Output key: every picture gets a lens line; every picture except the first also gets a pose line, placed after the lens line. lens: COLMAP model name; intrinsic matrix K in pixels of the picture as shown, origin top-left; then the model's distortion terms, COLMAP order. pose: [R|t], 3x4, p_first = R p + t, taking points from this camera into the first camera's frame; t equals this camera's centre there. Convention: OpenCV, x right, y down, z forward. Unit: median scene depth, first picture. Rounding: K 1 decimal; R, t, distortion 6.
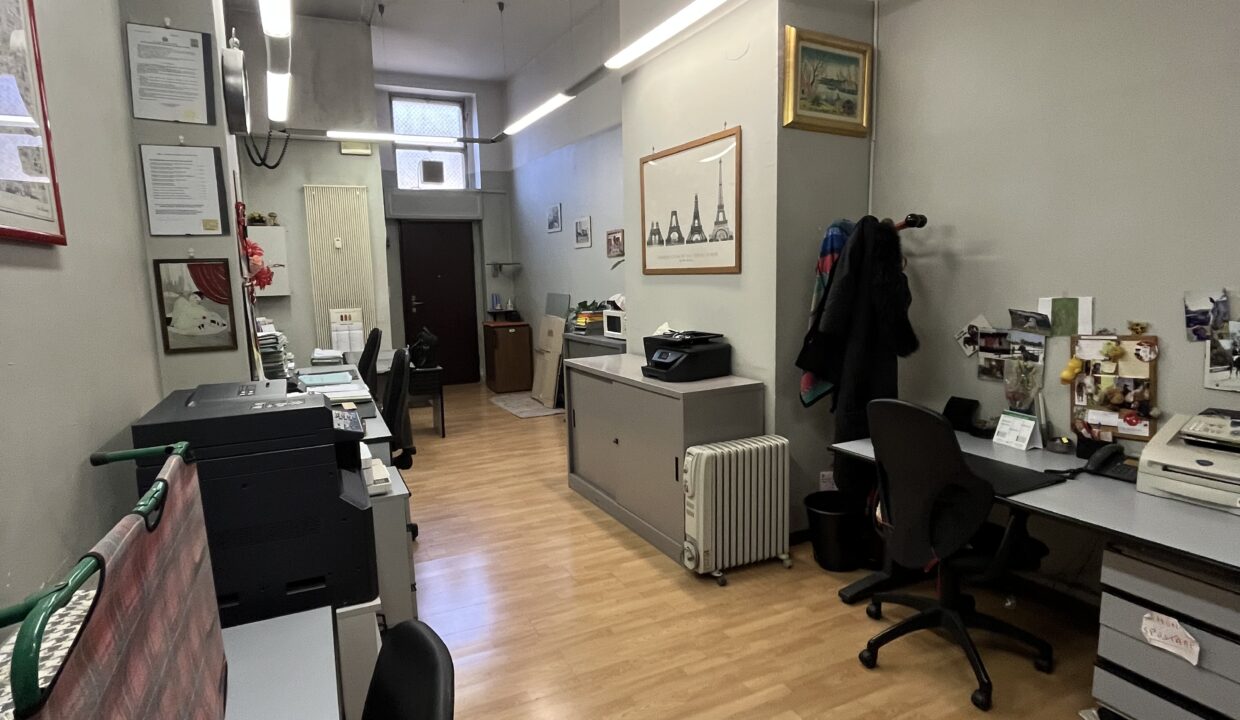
lens RADIAL K [[664.2, 0, 615.4], [0, 664.2, 361.0], [0, 0, 1]] dist [0.002419, -0.005237]
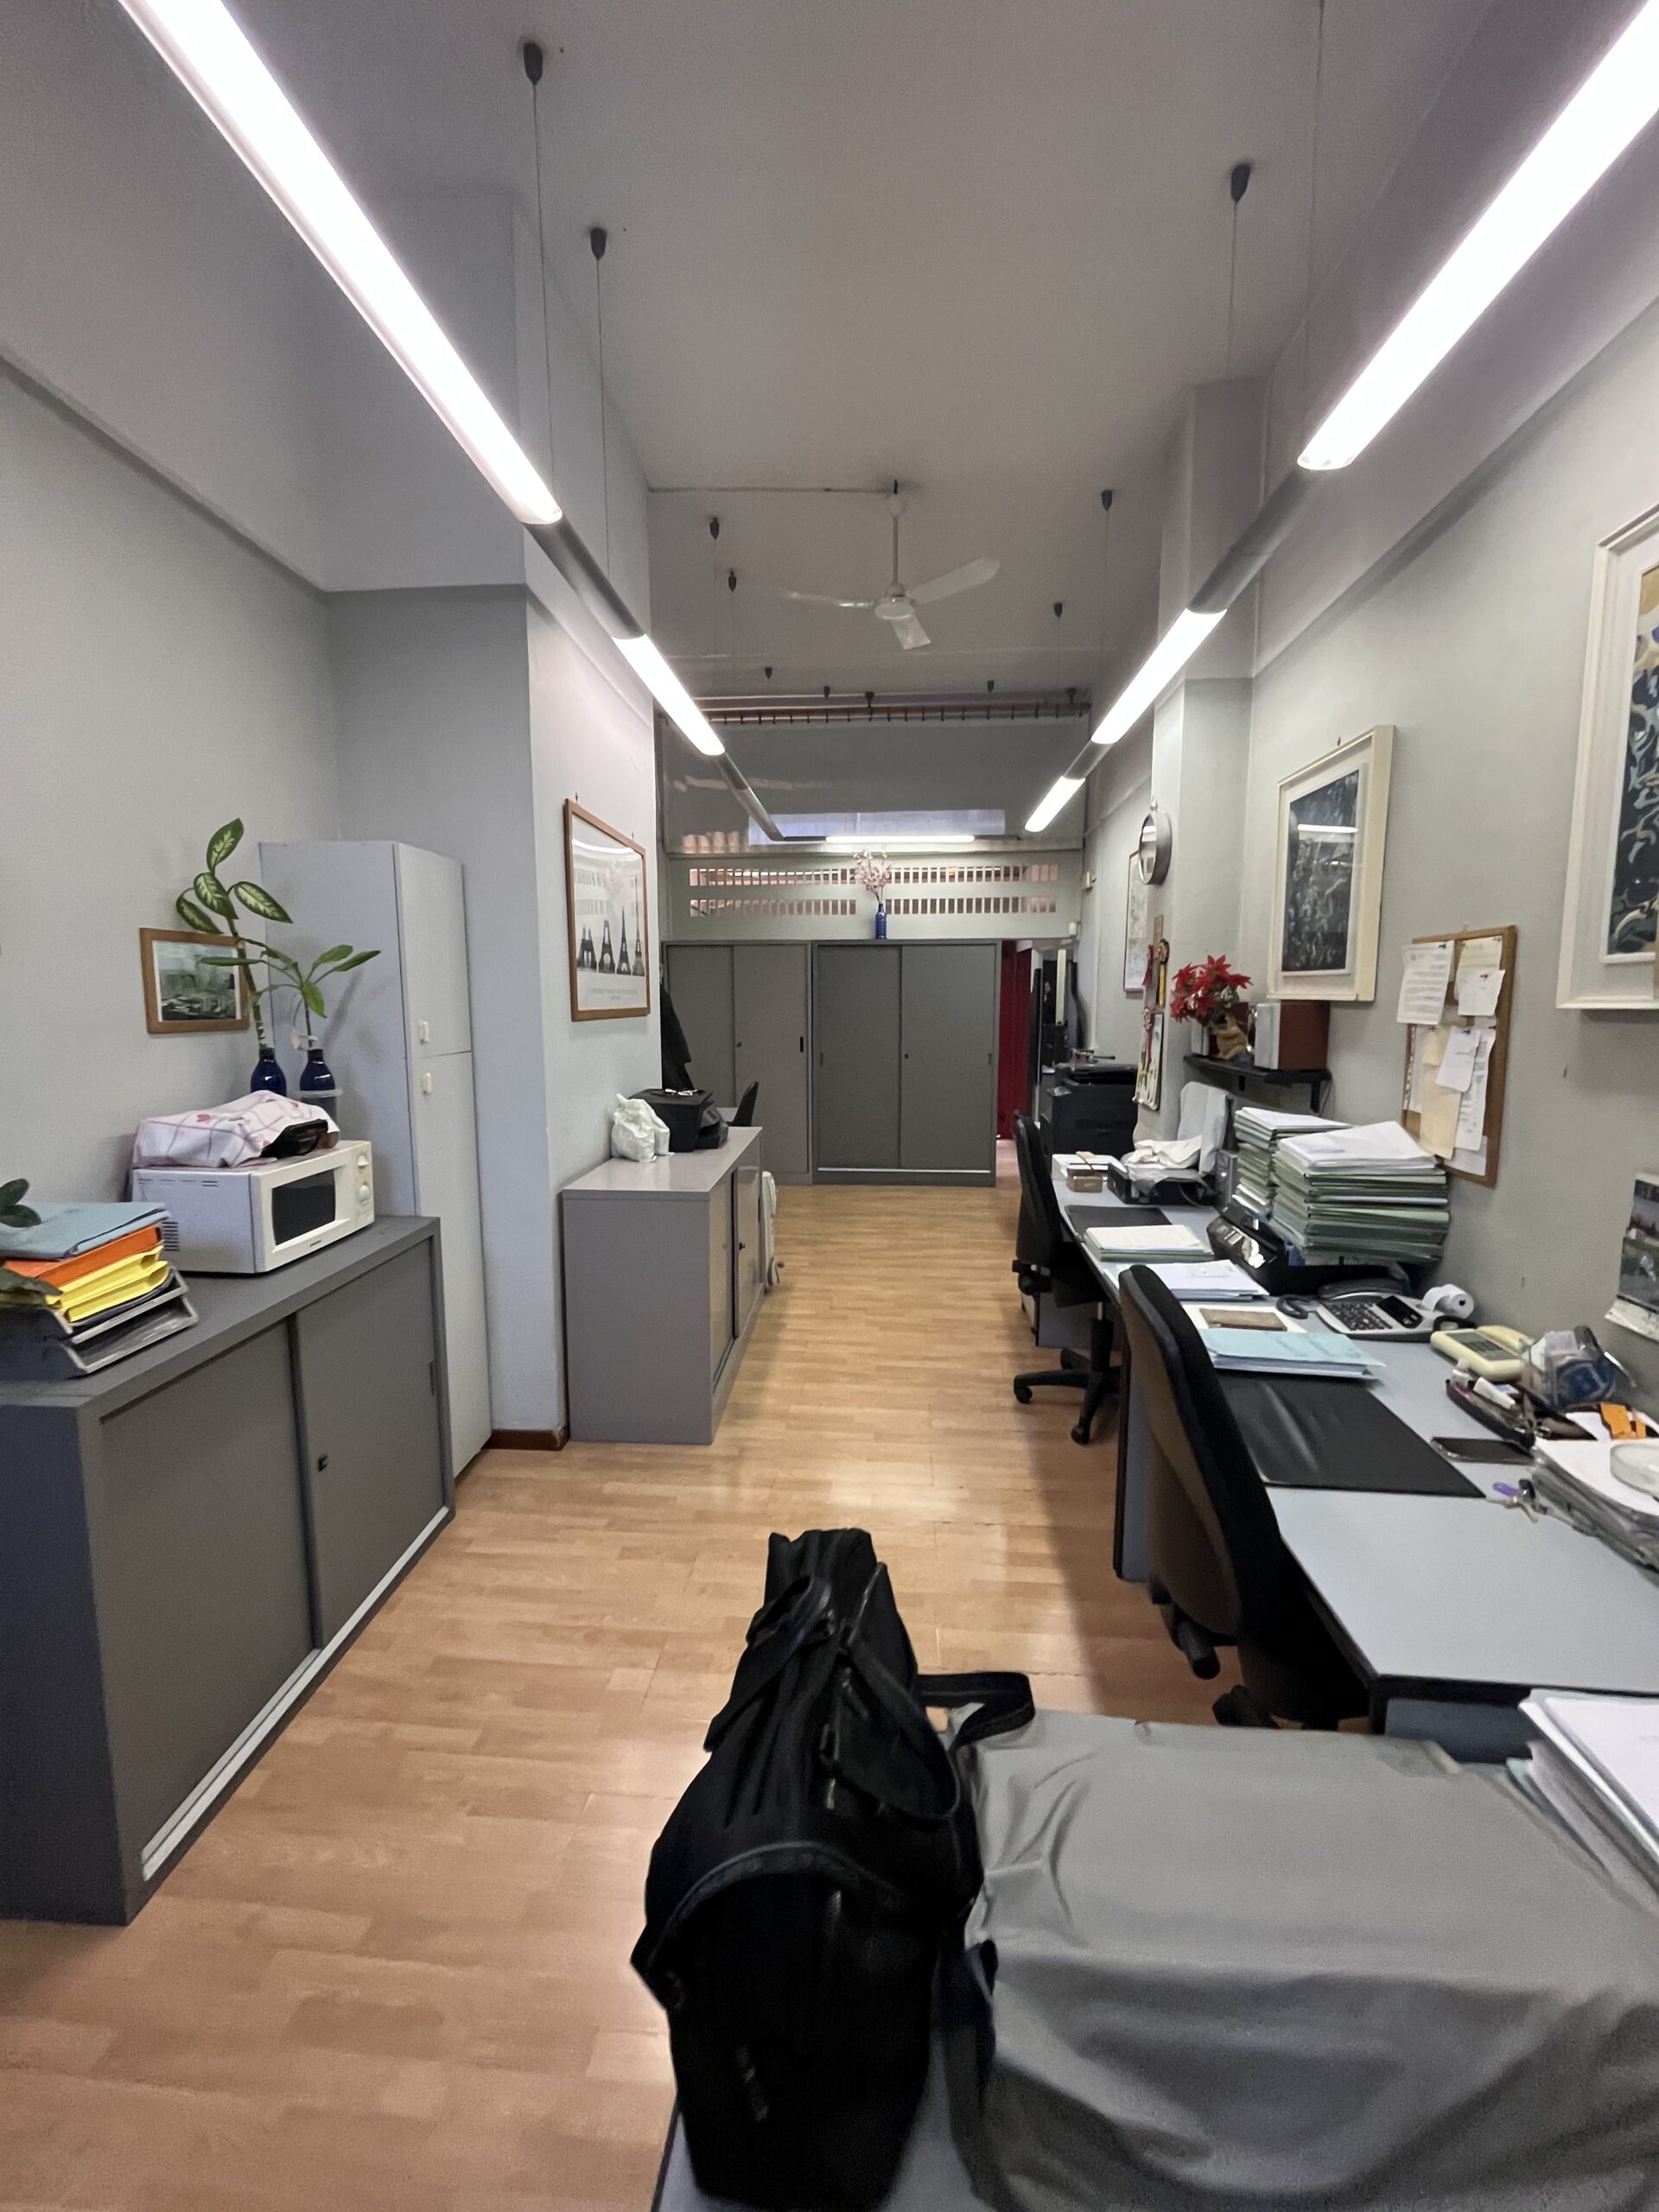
lens RADIAL K [[889.4, 0, 825.0], [0, 889.4, 1109.0], [0, 0, 1]] dist [-0.003585, 0.000017]
pose [[-0.865001, -0.036576, 0.500436, -0.640740], [0.090222, 0.969747, 0.226826, -0.270279], [-0.493593, 0.241355, -0.835532, 1.992402]]
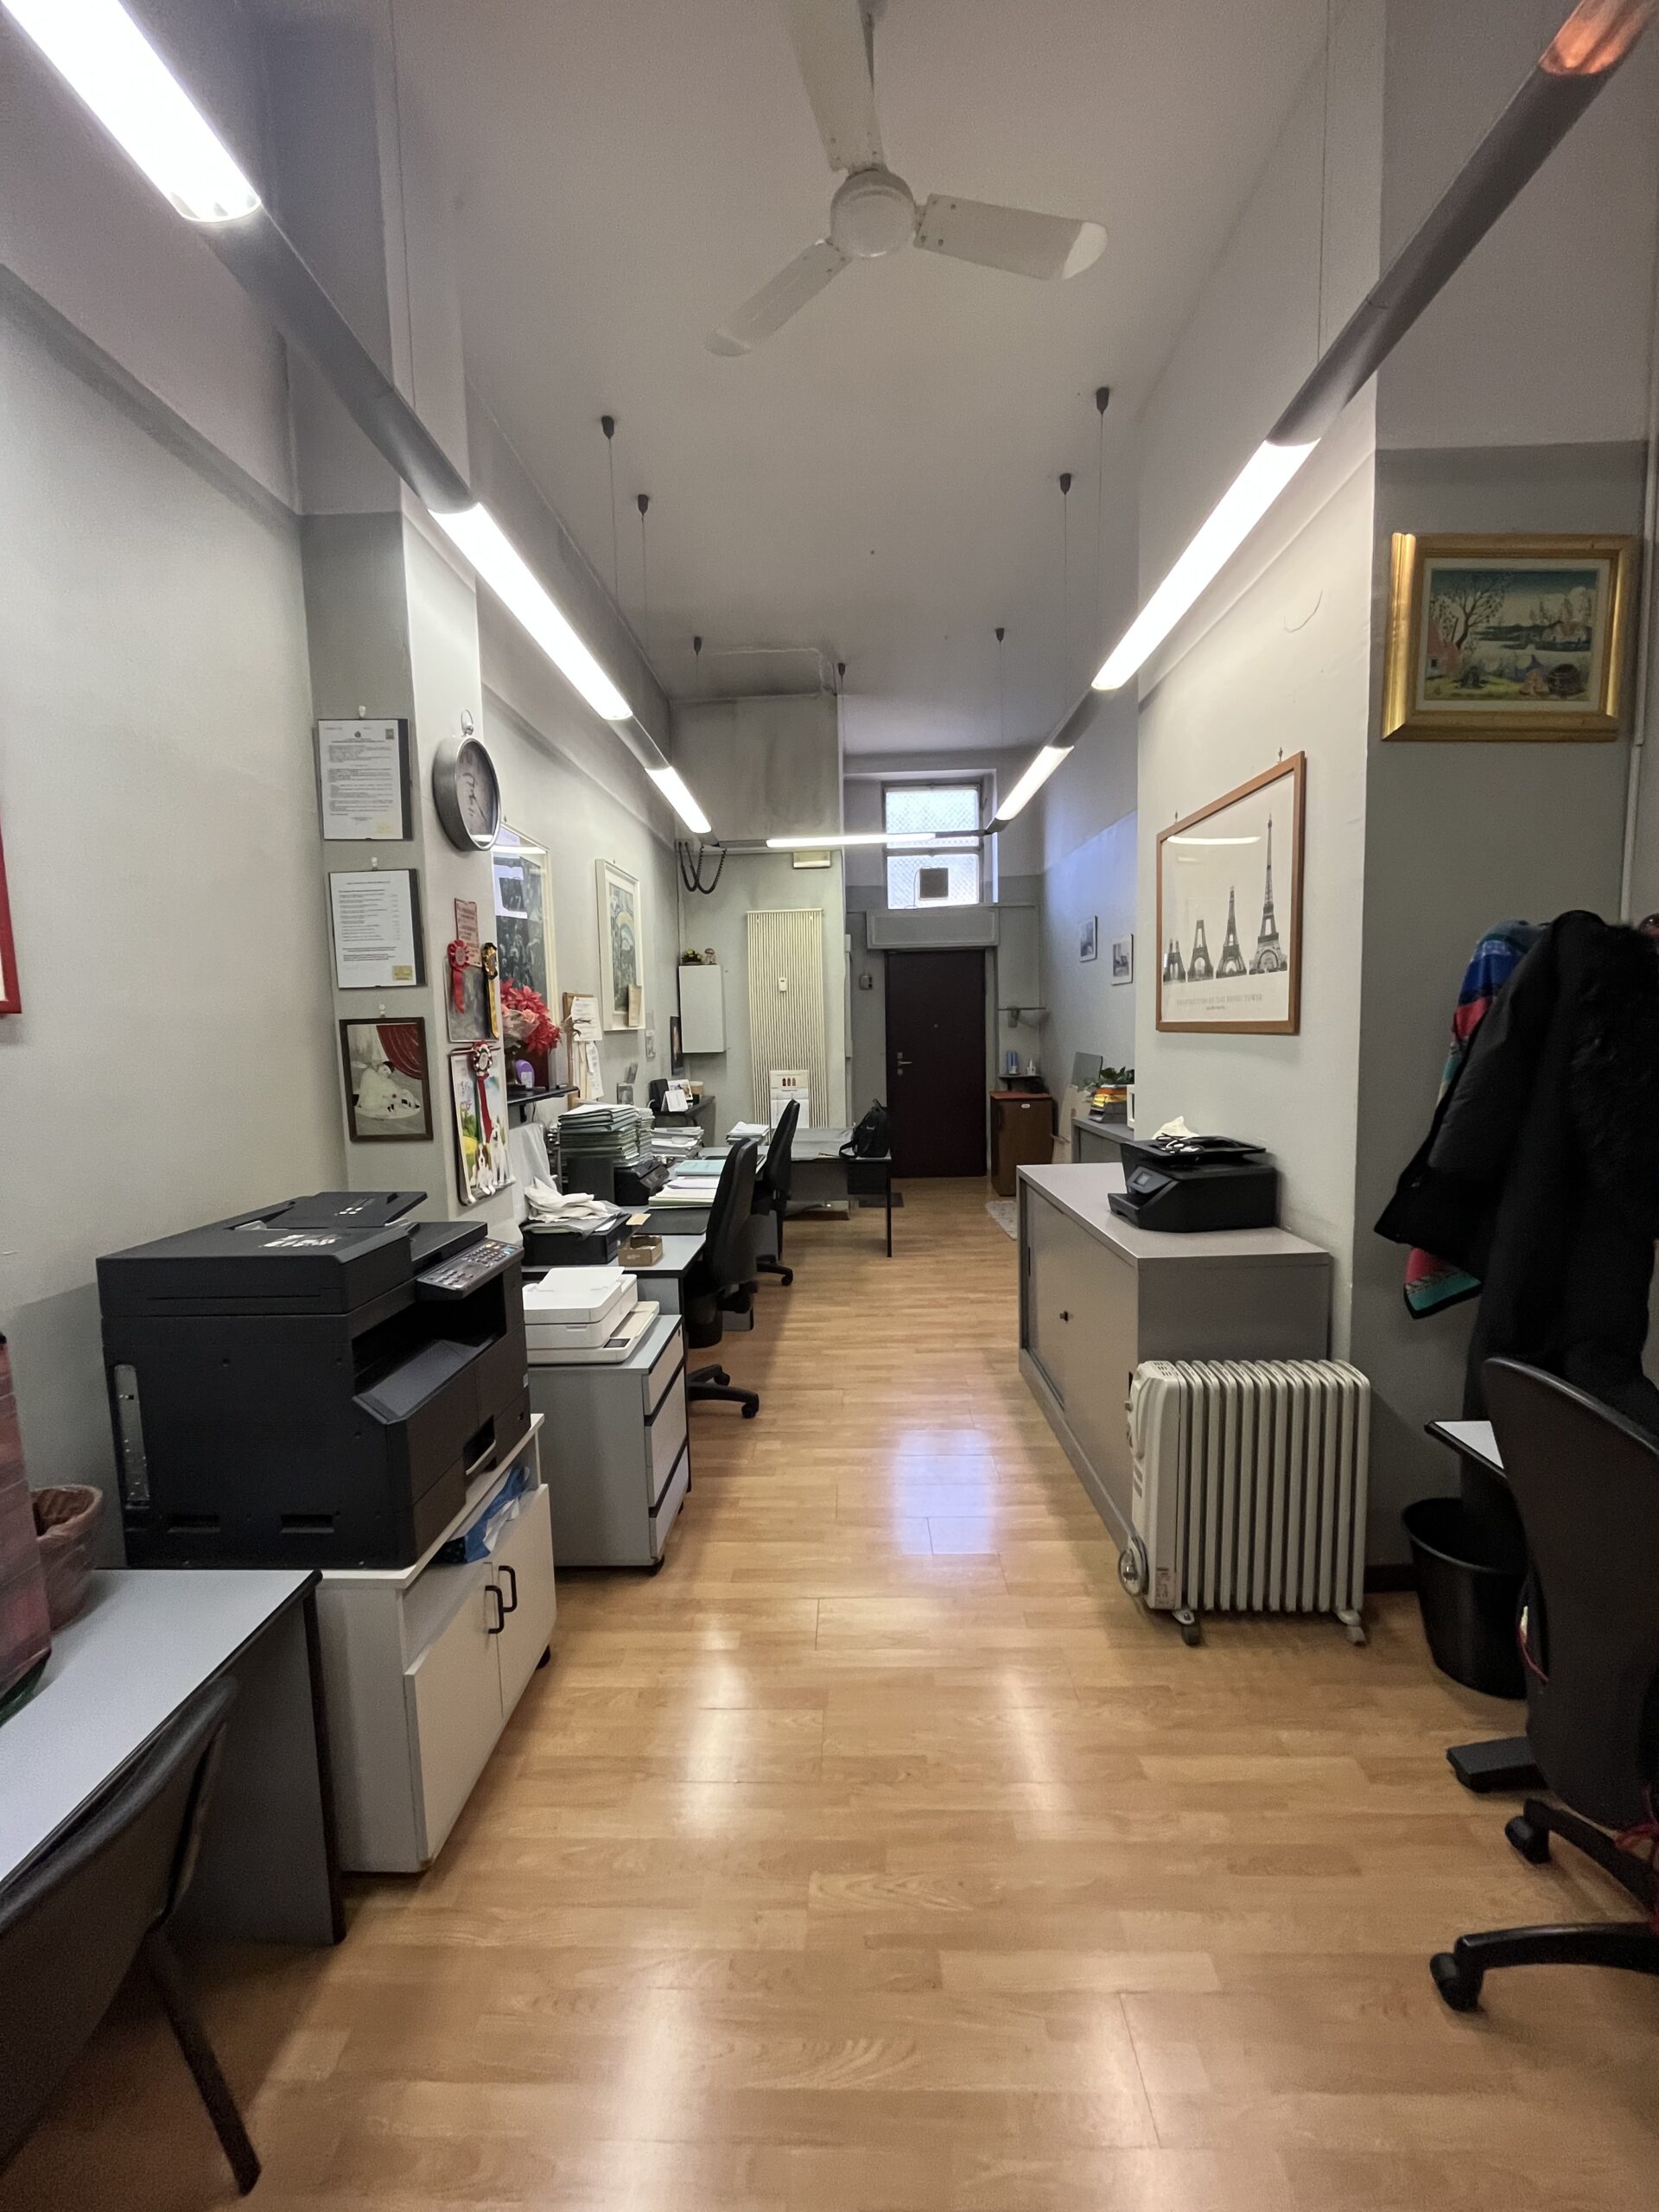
lens RADIAL K [[889.4, 0, 824.1], [0, 889.4, 1107.8], [0, 0, 1]] dist [-0.003585, 0.000017]
pose [[0.887831, 0.045063, -0.457957, 0.189060], [-0.058263, 0.998193, -0.014731, -0.045102], [0.456465, 0.039761, 0.888852, 0.226883]]
